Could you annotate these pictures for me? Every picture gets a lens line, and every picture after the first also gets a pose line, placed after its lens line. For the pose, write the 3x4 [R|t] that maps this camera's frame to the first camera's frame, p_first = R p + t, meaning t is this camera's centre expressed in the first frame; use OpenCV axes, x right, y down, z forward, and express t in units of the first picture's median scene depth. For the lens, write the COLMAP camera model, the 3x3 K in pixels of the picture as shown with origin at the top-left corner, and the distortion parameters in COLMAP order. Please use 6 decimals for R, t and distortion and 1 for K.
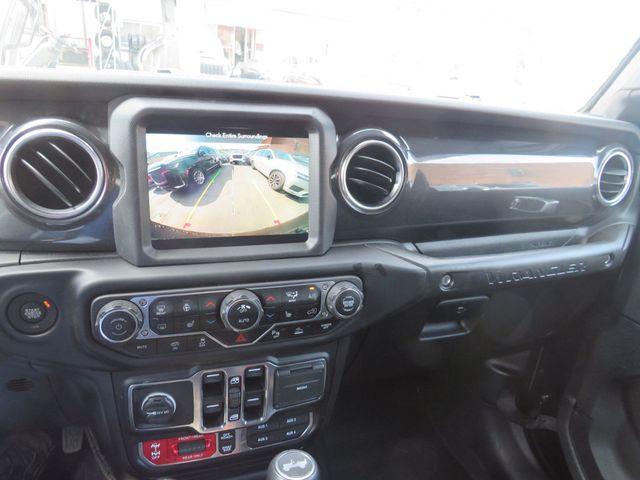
lens RADIAL K [[439.9, 0, 322.9], [0, 439.9, 239.2], [0, 0, 1]] dist [-0.029861, -0.001428]
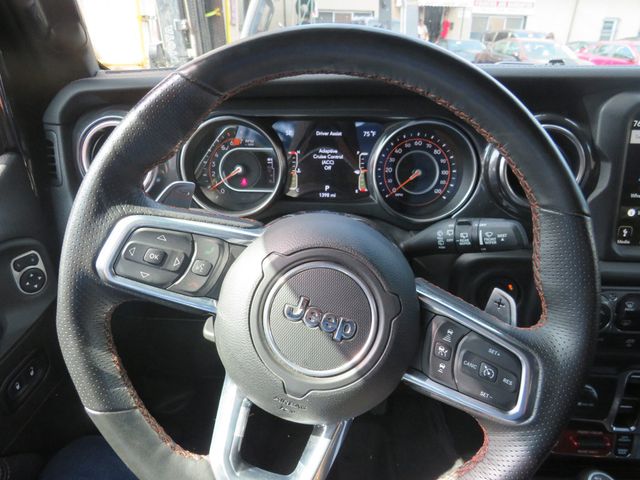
lens RADIAL K [[441.6, 0, 320.0], [0, 441.6, 240.0], [0, 0, 1]] dist [-0.023890, -0.005255]
pose [[0.921403, 0.082480, -0.379756, -0.573043], [-0.069967, 0.996457, 0.046662, 0.012696], [0.382259, -0.016424, 0.923909, -0.160027]]
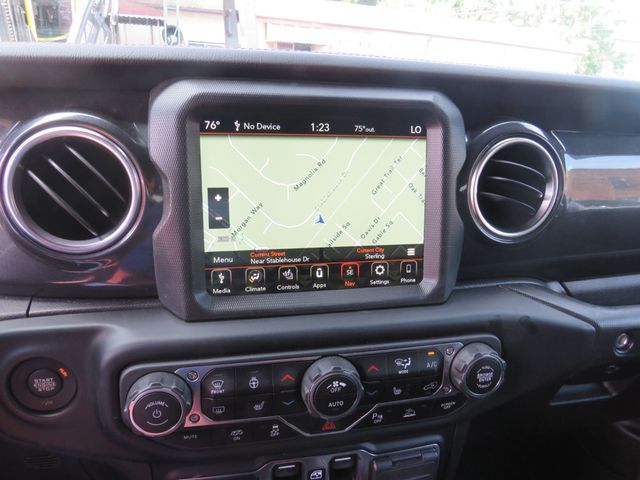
lens RADIAL K [[439.9, 0, 322.9], [0, 439.9, 239.2], [0, 0, 1]] dist [-0.029861, -0.001428]
pose [[0.991889, 0.003784, -0.127050, -0.104816], [-0.007617, 0.999530, -0.029693, -0.043816], [0.126878, 0.030420, 0.991452, 0.291583]]
